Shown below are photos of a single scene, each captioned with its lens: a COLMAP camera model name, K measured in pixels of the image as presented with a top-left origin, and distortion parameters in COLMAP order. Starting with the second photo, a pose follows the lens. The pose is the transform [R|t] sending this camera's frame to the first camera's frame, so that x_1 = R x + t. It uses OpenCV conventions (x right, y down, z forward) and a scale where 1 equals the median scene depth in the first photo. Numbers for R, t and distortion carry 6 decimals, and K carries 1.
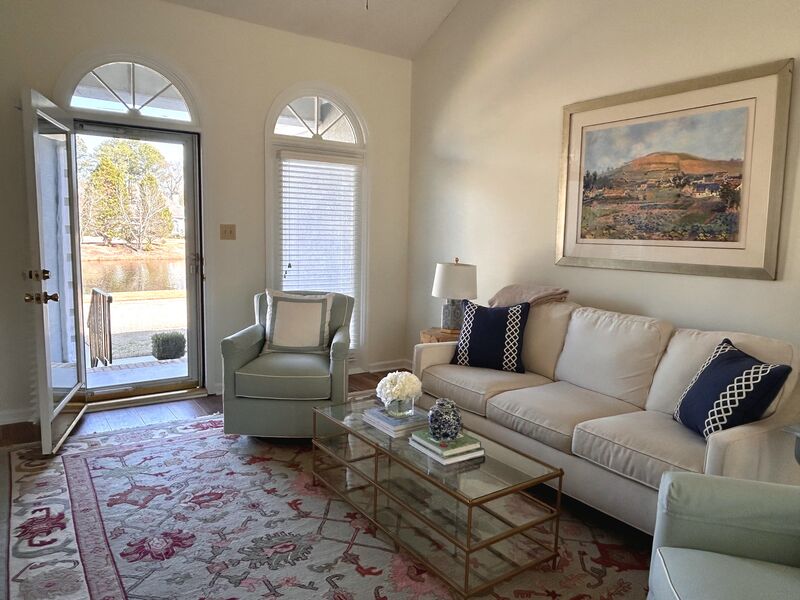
lens RADIAL K [[558.4, 0, 400.0], [0, 558.4, 300.0], [0, 0, 1]] dist [-0.014810, 0.002296]
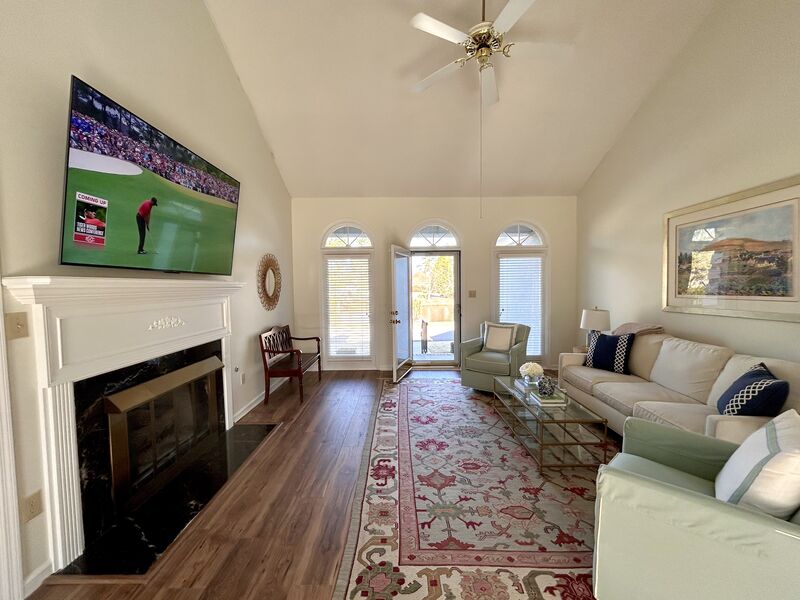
lens RADIAL K [[323.8, 0, 400.0], [0, 323.8, 300.0], [0, 0, 1]] dist [0.000686, 0.000148]
pose [[0.815654, -0.009113, -0.578468, 0.251656], [-0.040874, 0.996470, -0.073332, 0.005040], [0.577094, 0.083458, 0.812402, -0.236607]]
